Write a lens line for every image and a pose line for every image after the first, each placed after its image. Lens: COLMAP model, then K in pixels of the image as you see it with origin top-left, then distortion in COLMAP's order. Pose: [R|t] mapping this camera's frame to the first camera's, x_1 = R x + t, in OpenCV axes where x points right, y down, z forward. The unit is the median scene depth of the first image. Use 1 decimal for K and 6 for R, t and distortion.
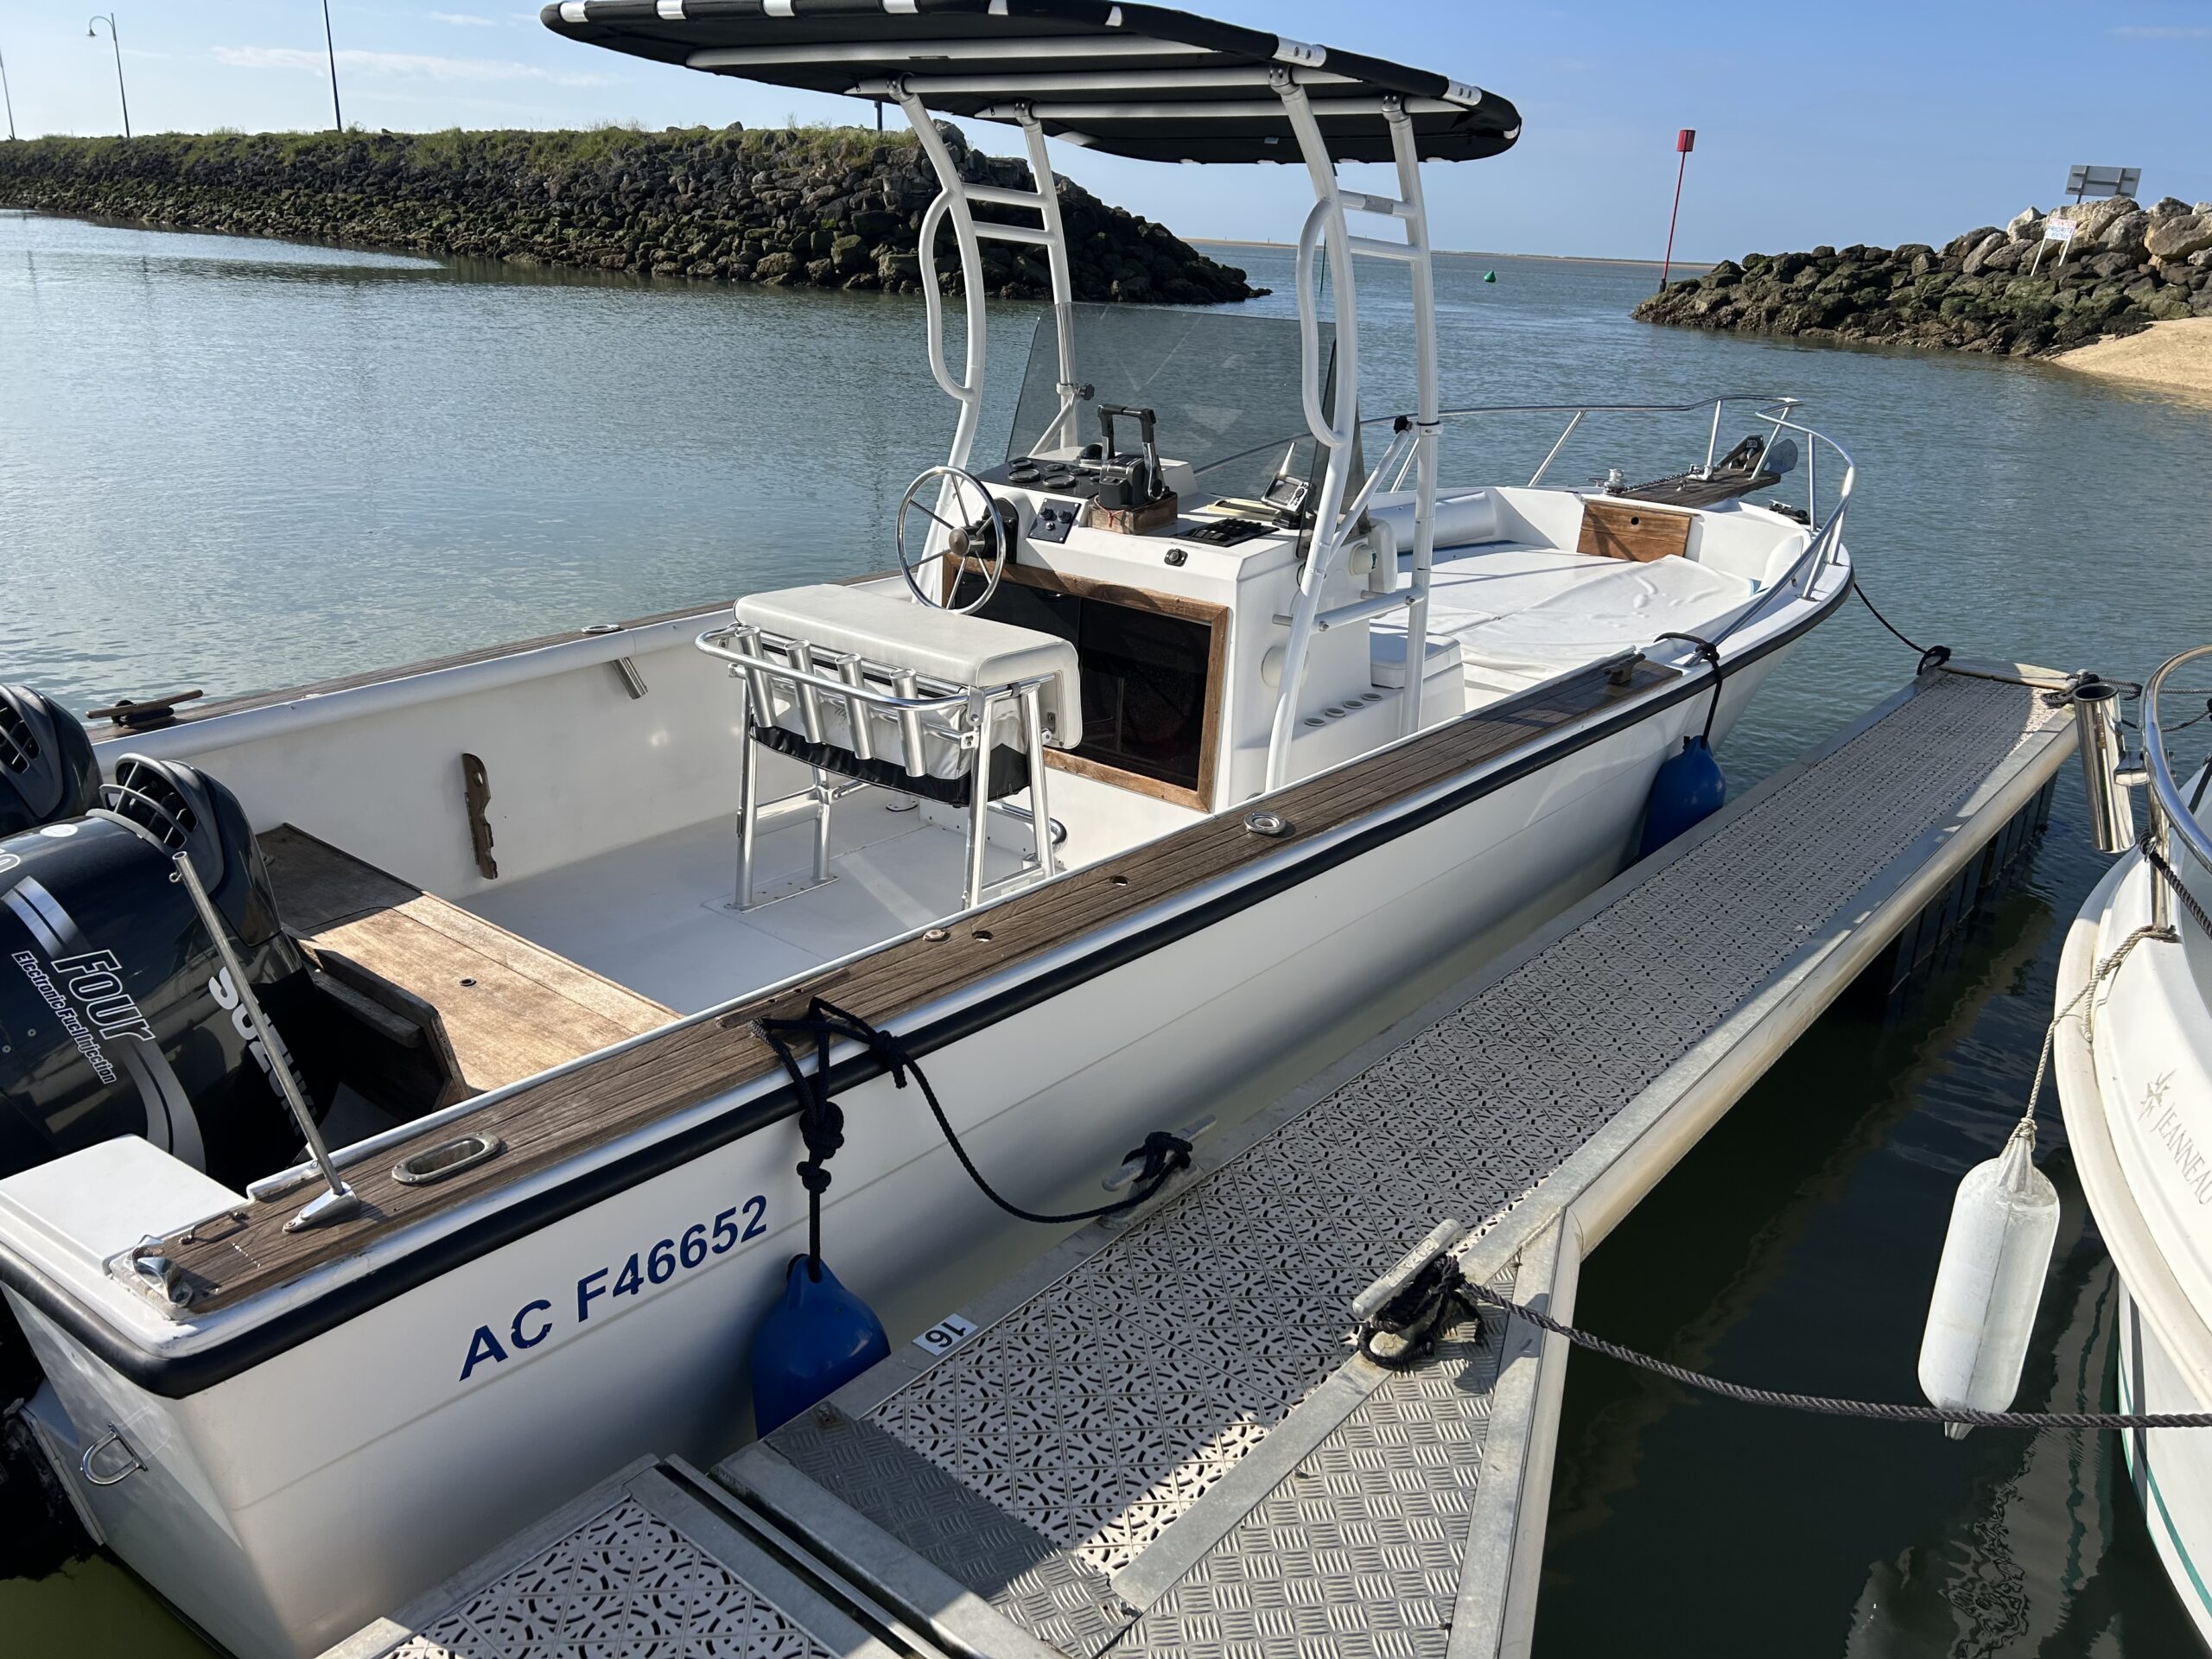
lens RADIAL K [[1684.4, 0, 1106.0], [0, 1684.4, 829.5], [0, 0, 1]] dist [0.062007, -0.053175]
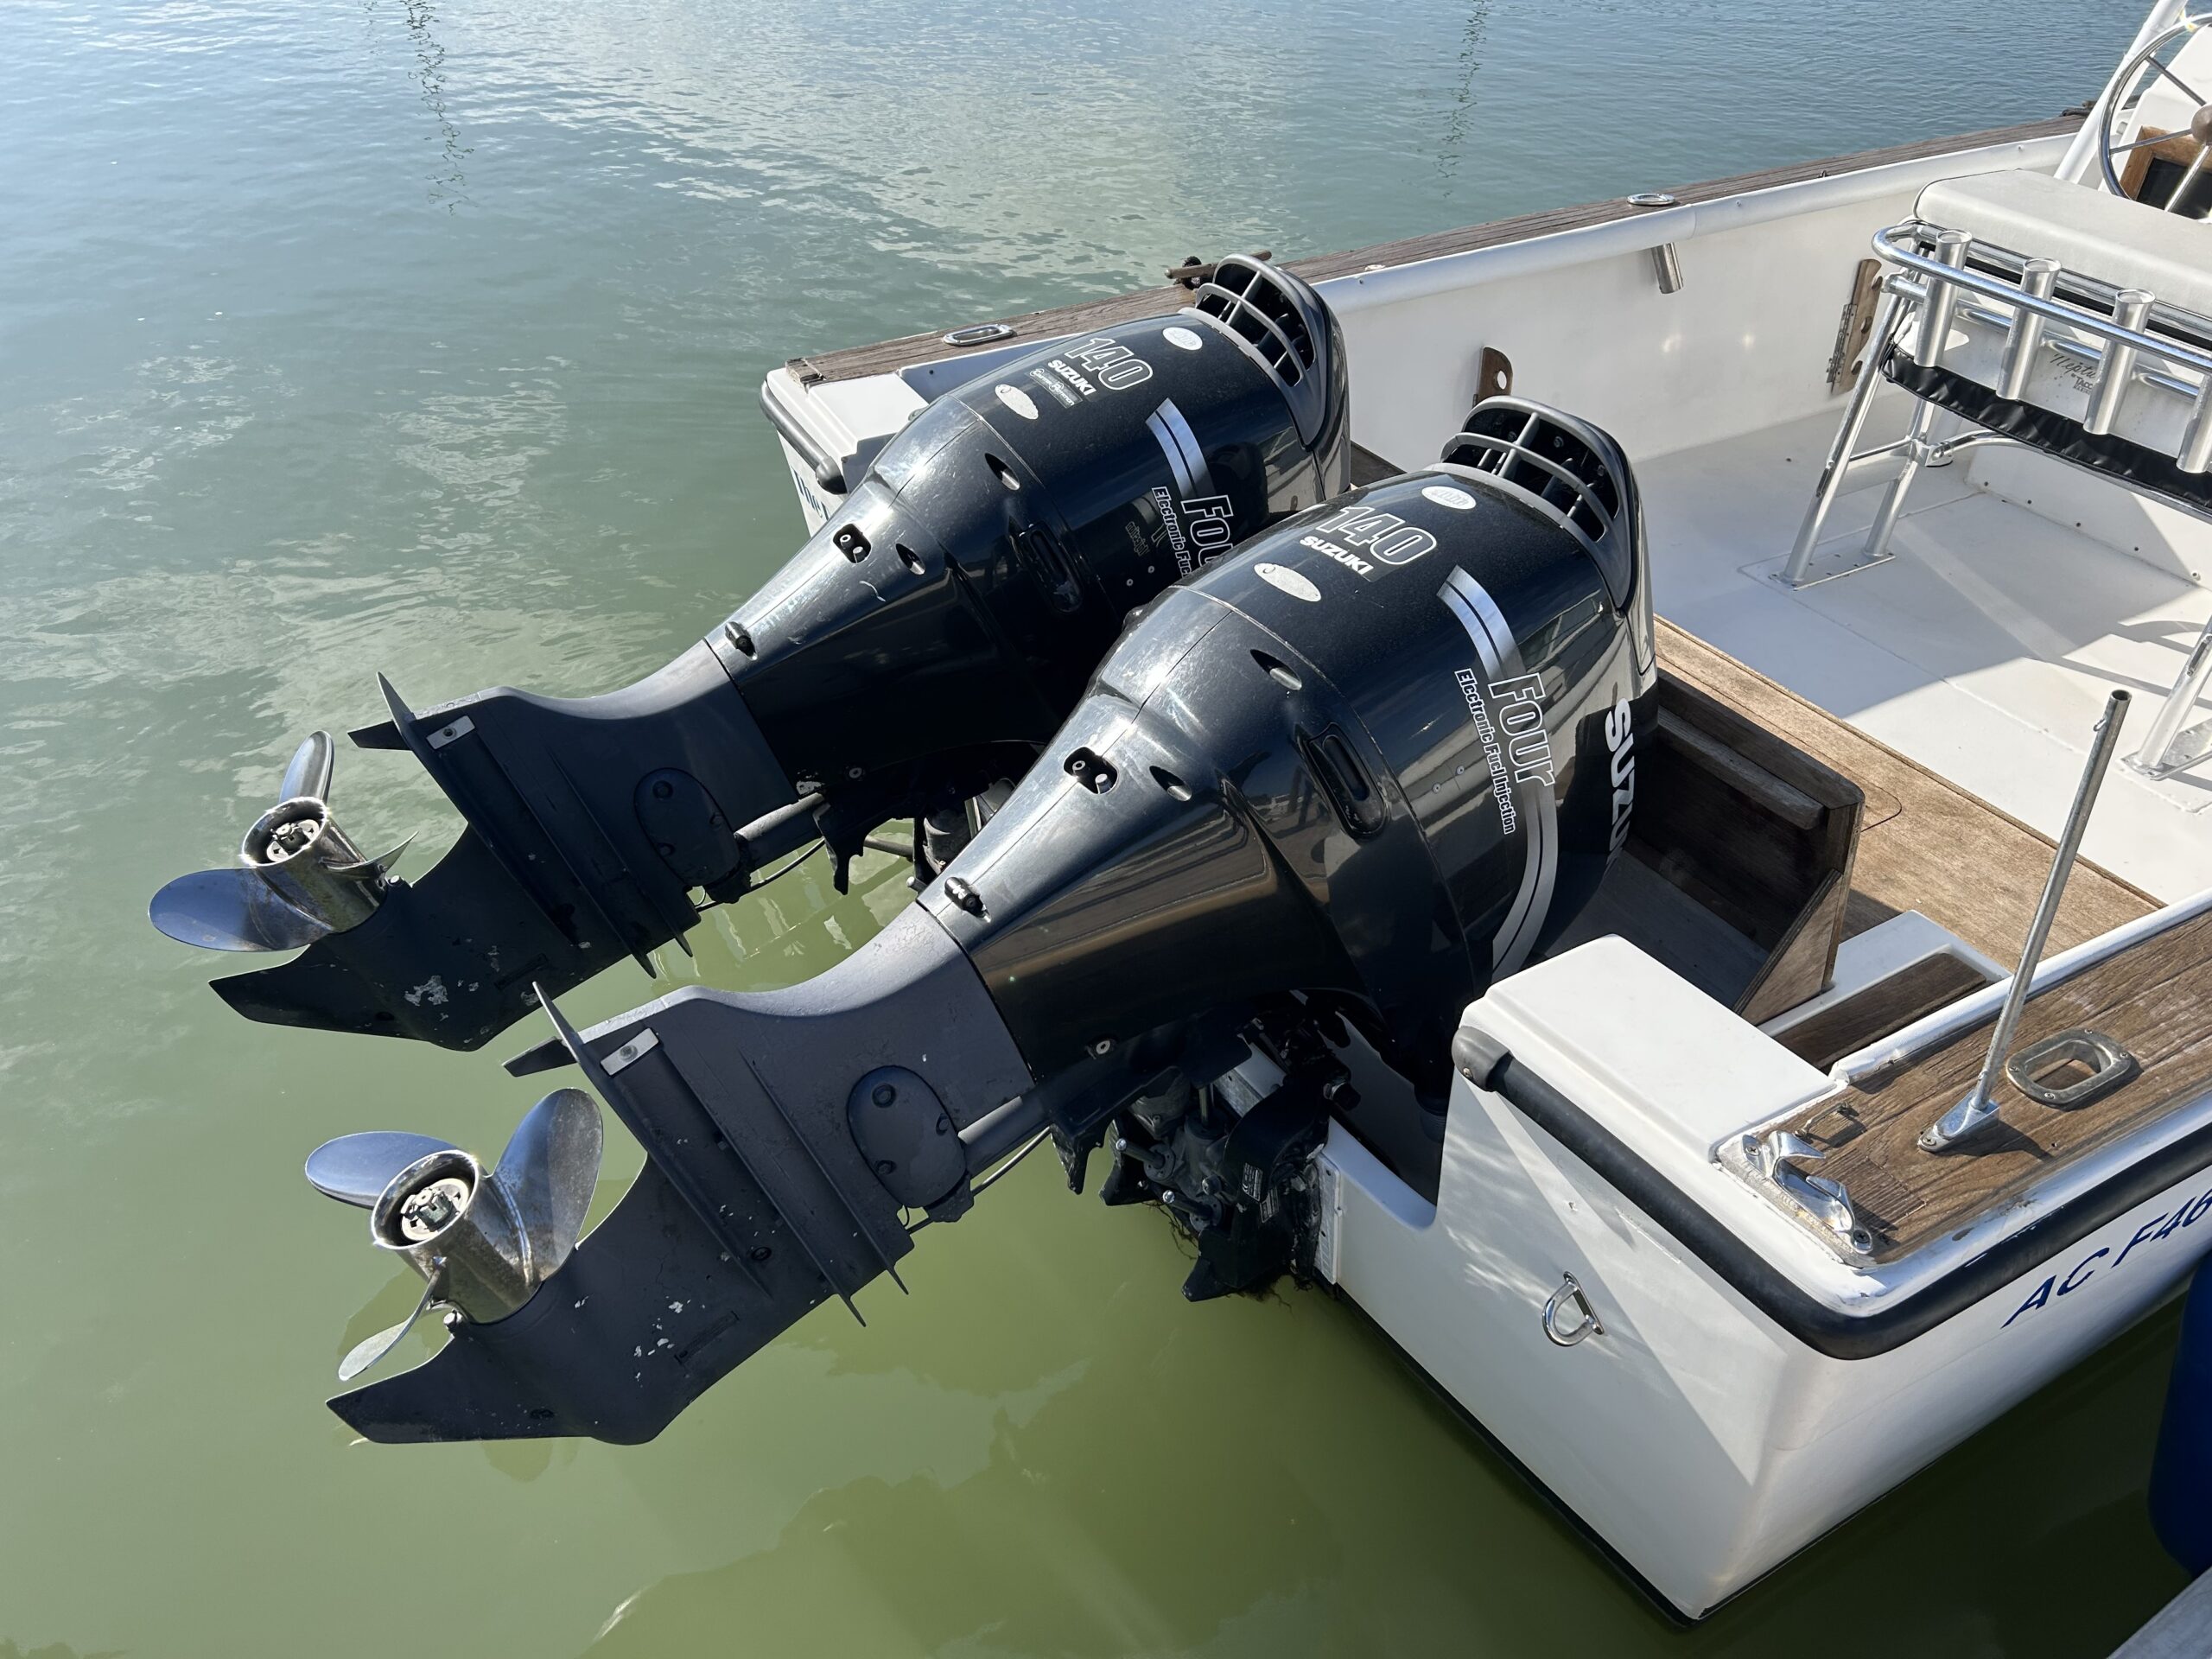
lens RADIAL K [[1684.4, 0, 1106.0], [0, 1684.4, 829.5], [0, 0, 1]] dist [0.062007, -0.053175]
pose [[0.947759, 0.192554, -0.254315, -0.530116], [-0.119106, 0.953212, 0.277849, -0.051685], [0.295917, -0.233044, 0.926350, 0.187490]]
